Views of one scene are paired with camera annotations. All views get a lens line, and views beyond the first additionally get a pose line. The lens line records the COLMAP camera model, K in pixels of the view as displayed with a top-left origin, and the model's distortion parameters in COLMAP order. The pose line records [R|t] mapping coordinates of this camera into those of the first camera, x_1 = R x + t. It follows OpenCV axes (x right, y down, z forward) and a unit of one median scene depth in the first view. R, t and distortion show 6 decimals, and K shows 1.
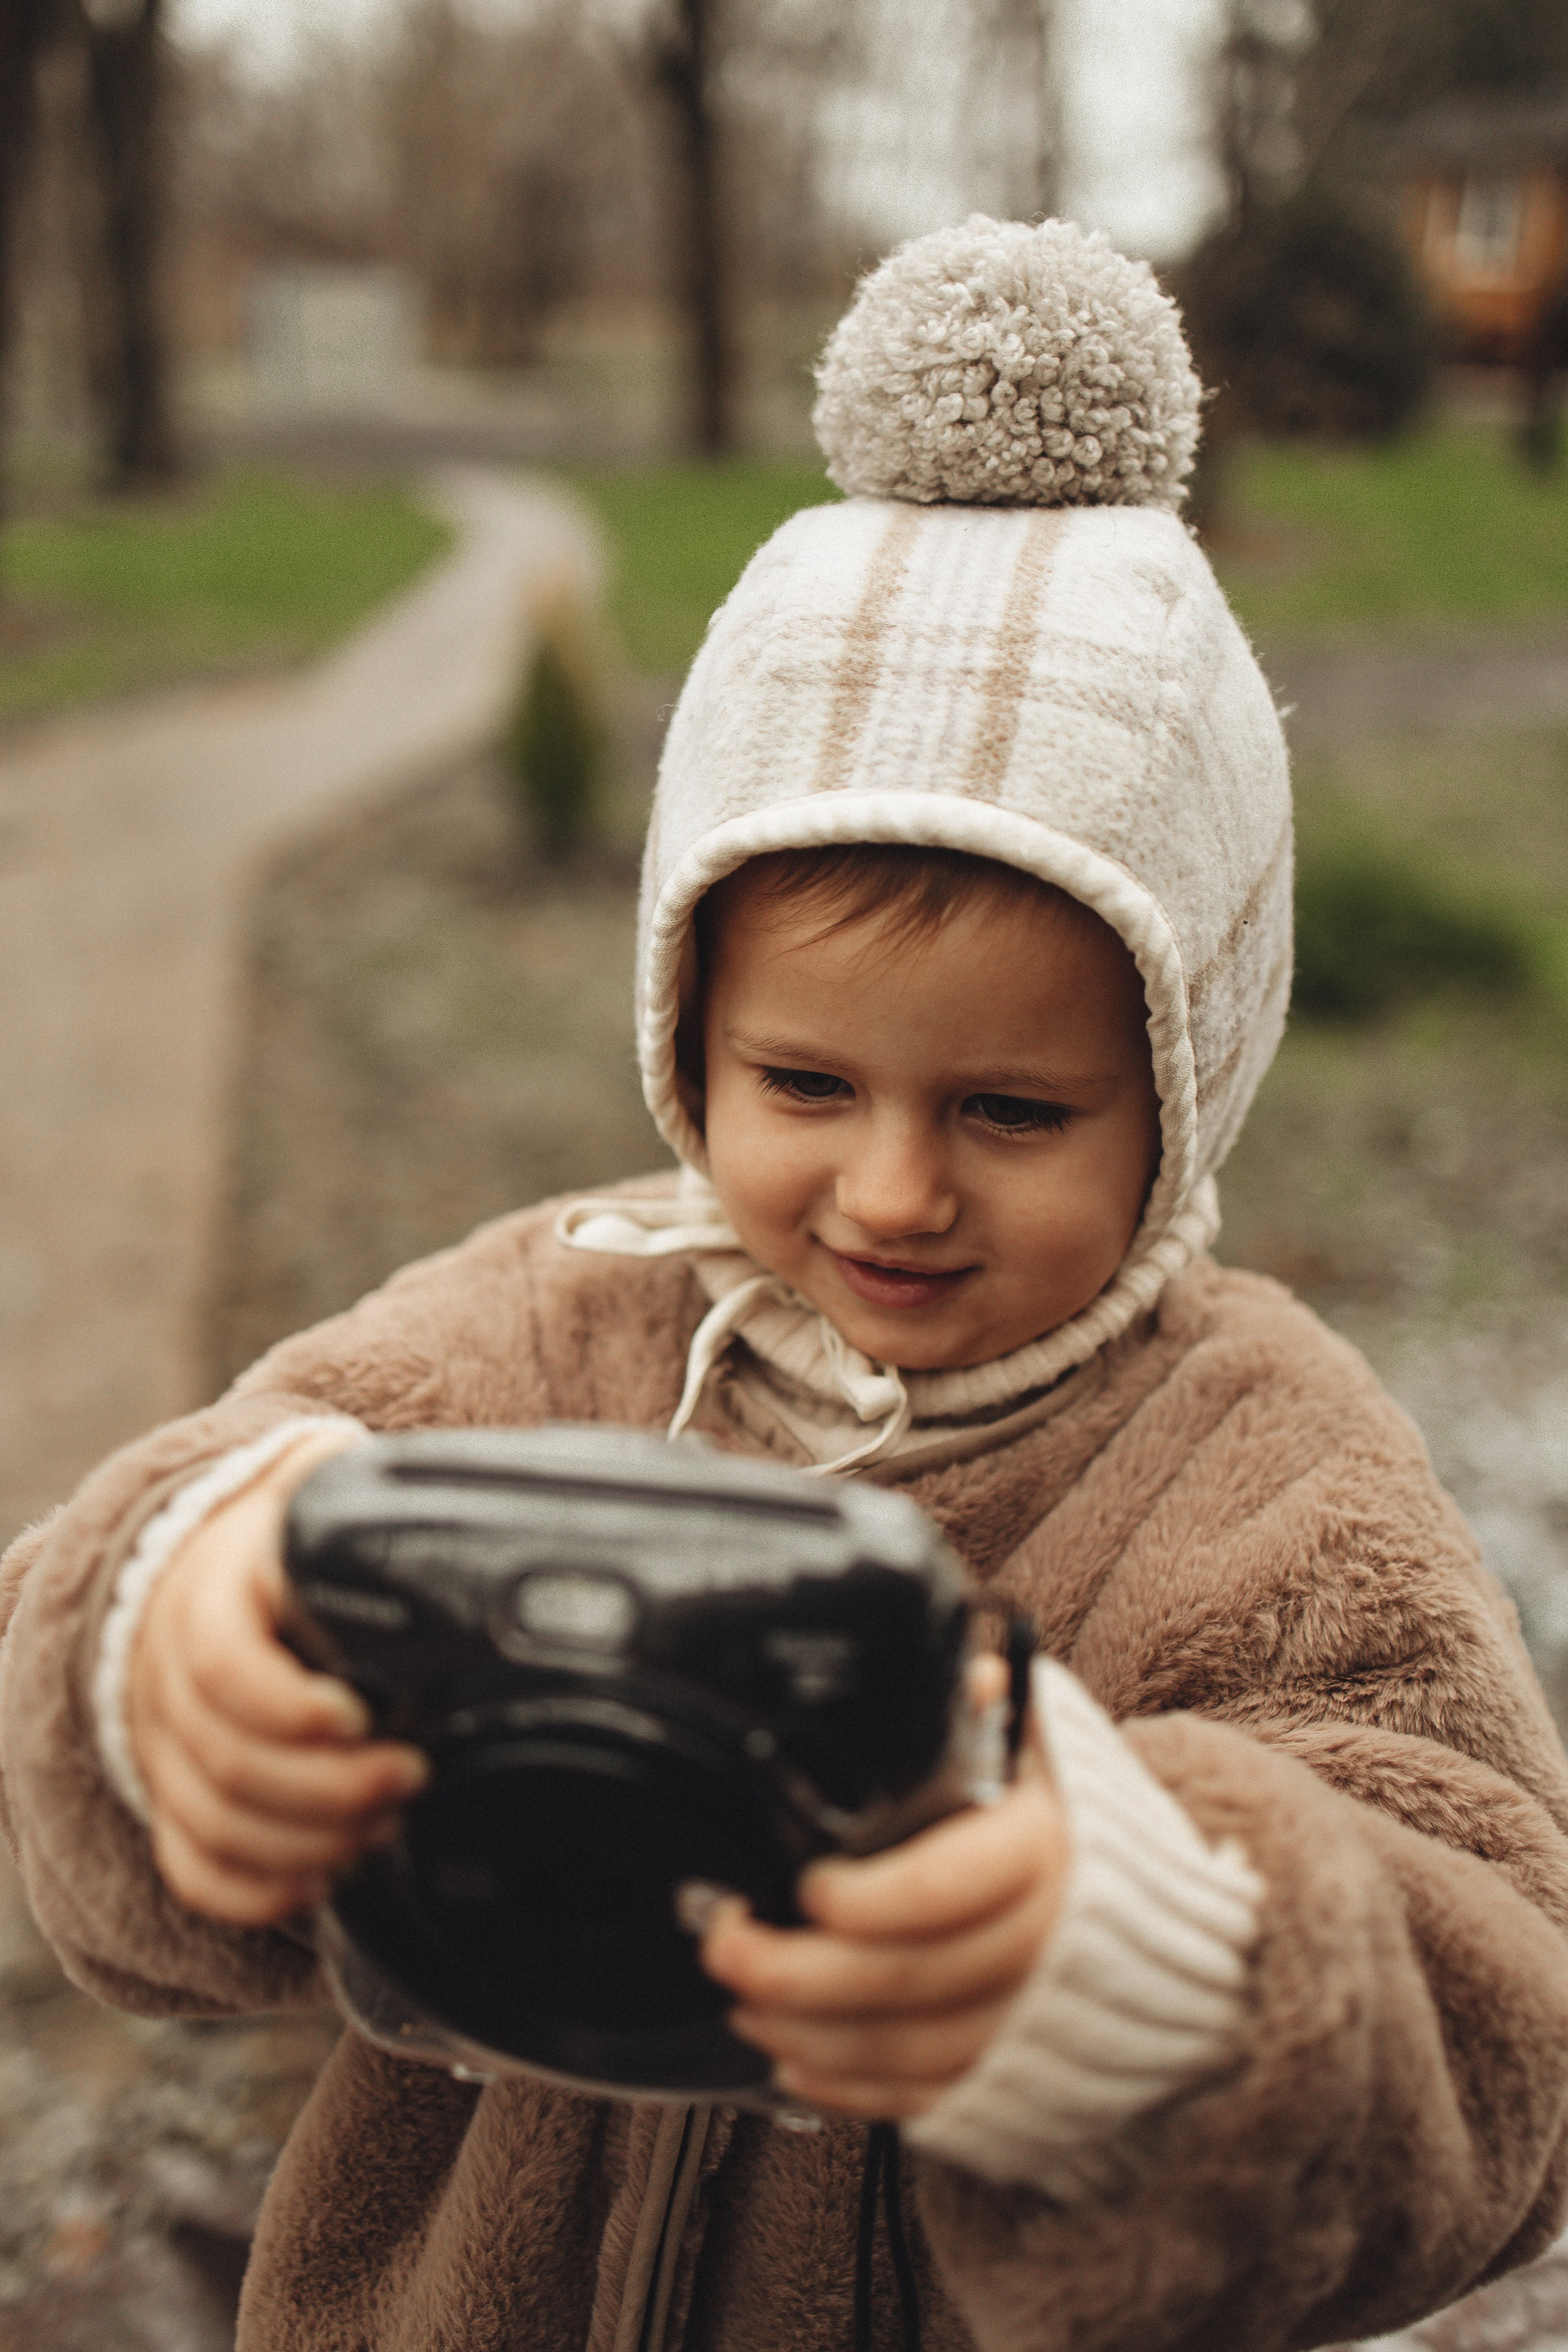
lens RADIAL K [[2355.8, 0, 784.0], [0, 2355.8, 1176.0], [0, 0, 1]] dist [0.015708, 0.005314]
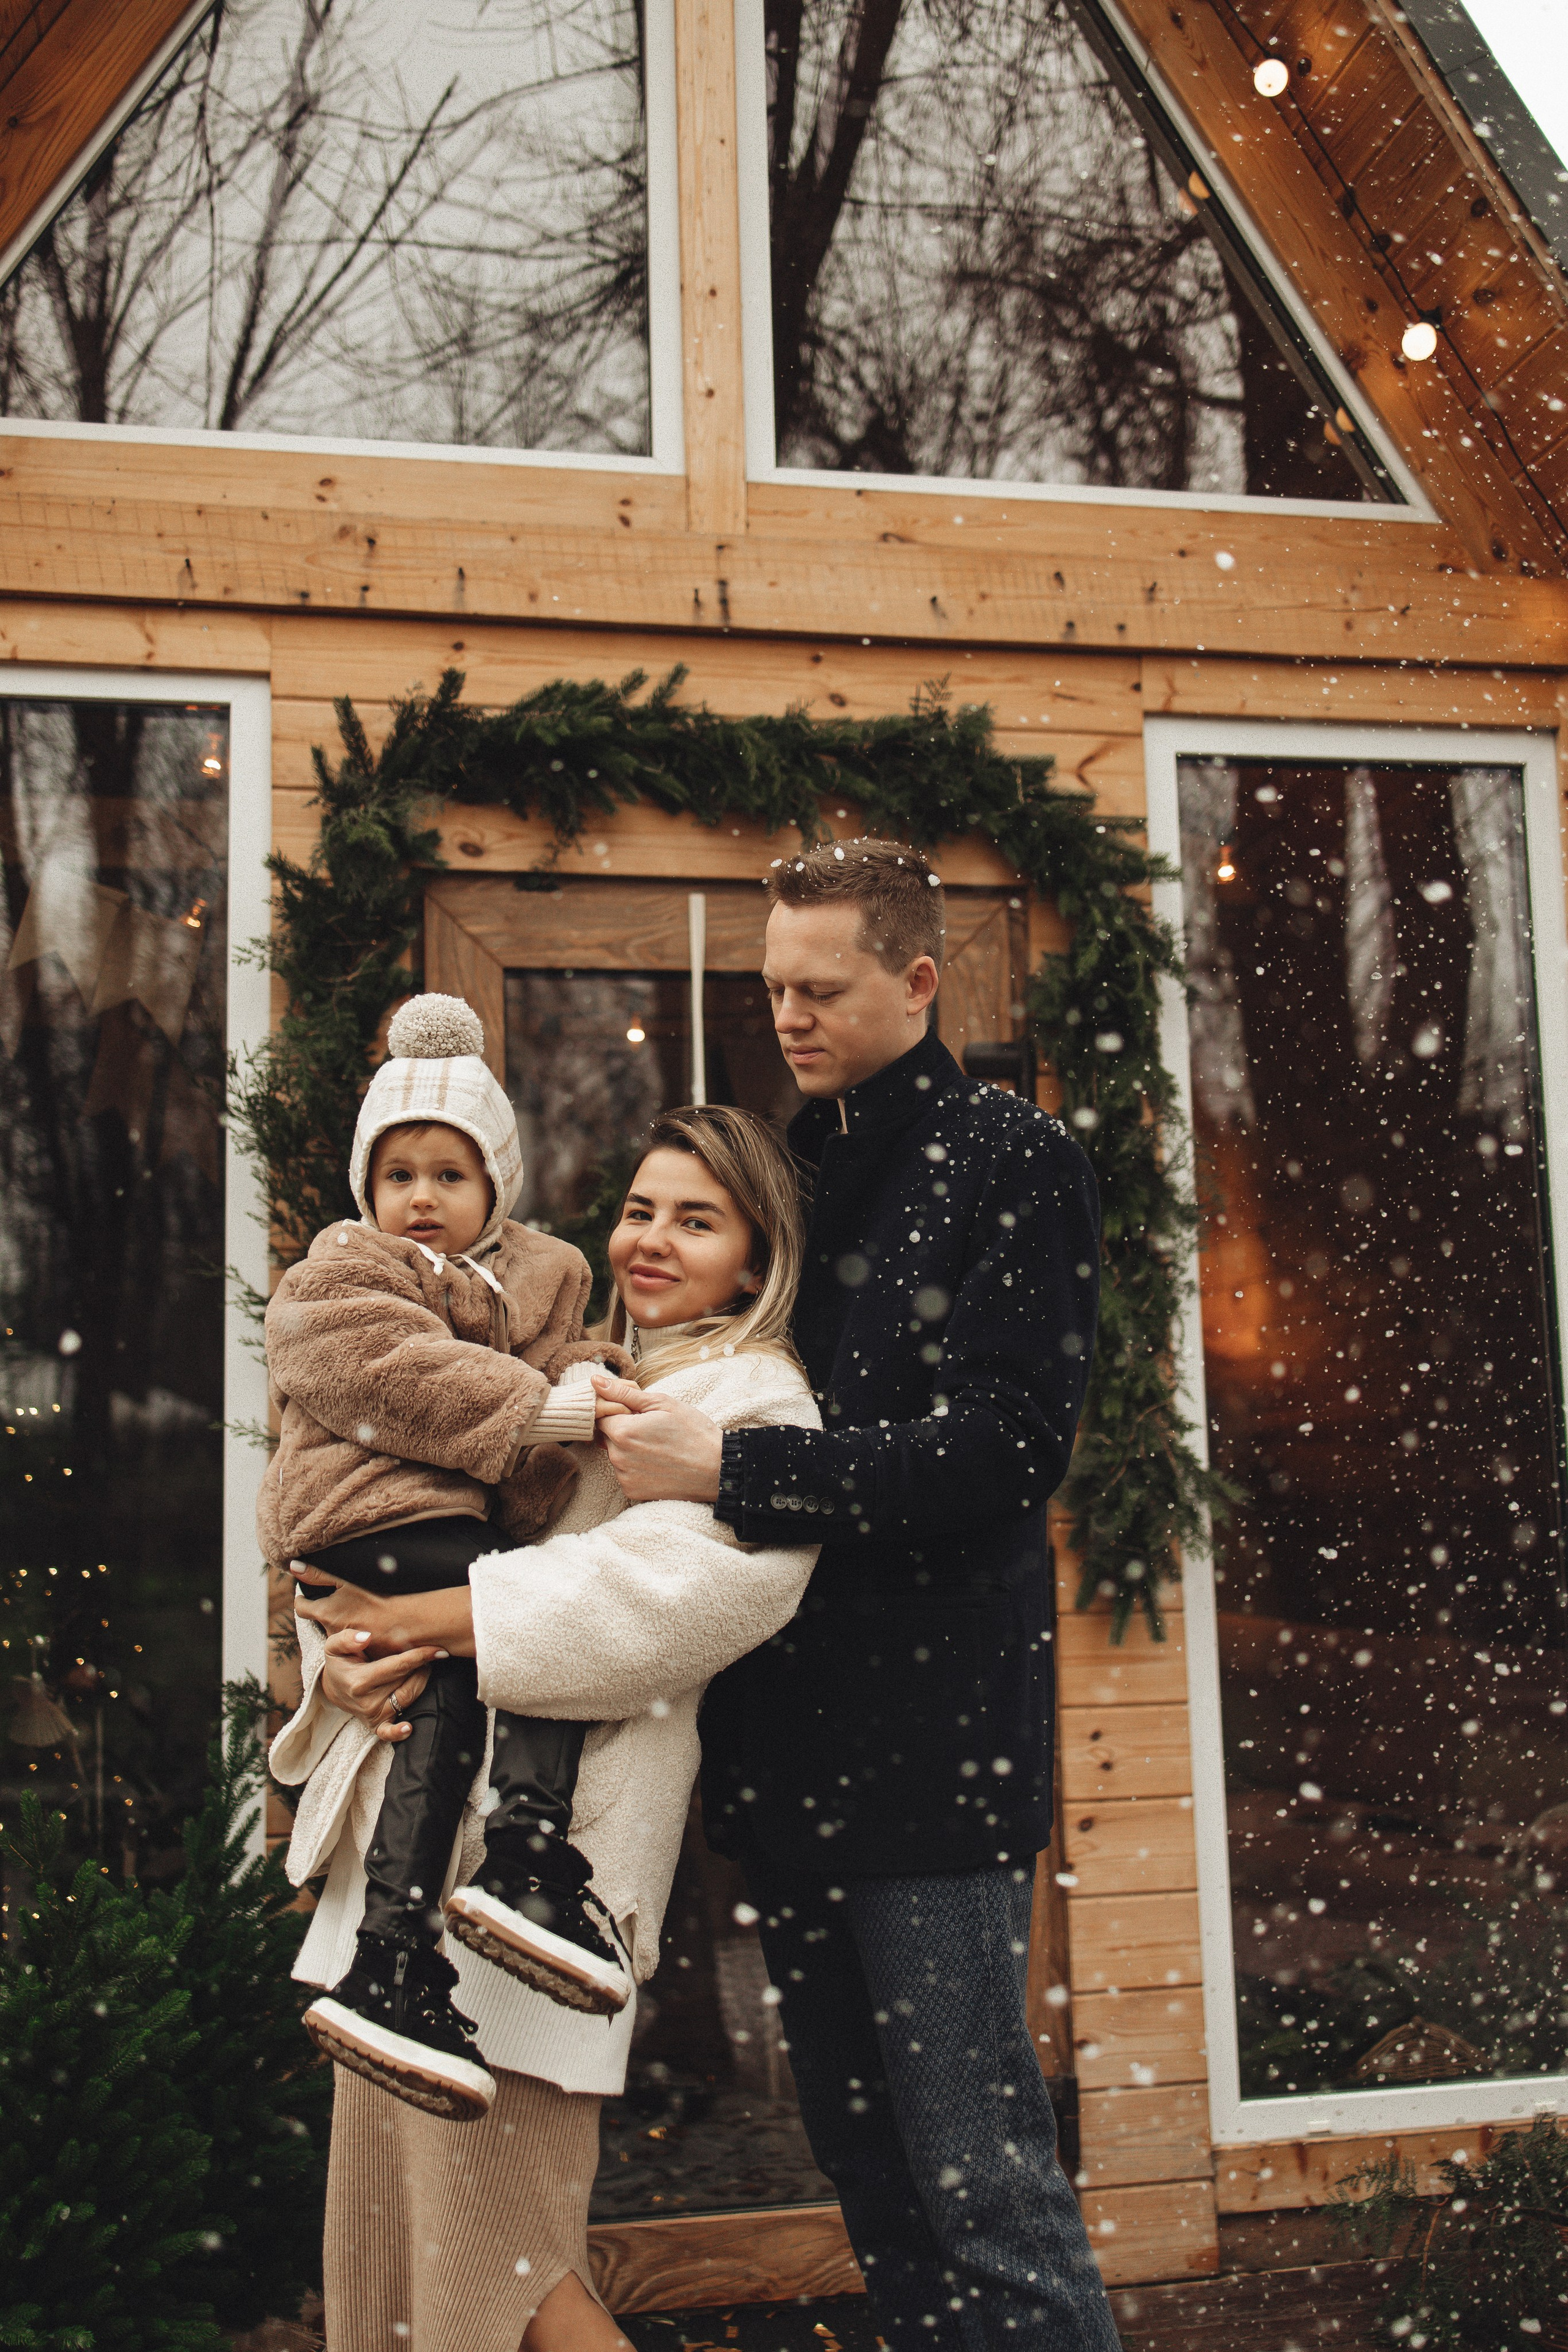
lens RADIAL K [[2355.8, 0, 784.0], [0, 2355.8, 1176.0], [0, 0, 1]] dist [0.015708, 0.005314]
pose [[0.962258, -0.028758, 0.270616, -0.492552], [0.103177, 0.958714, -0.264994, 1.190271], [-0.251823, 0.282914, 0.925497, -3.218329]]
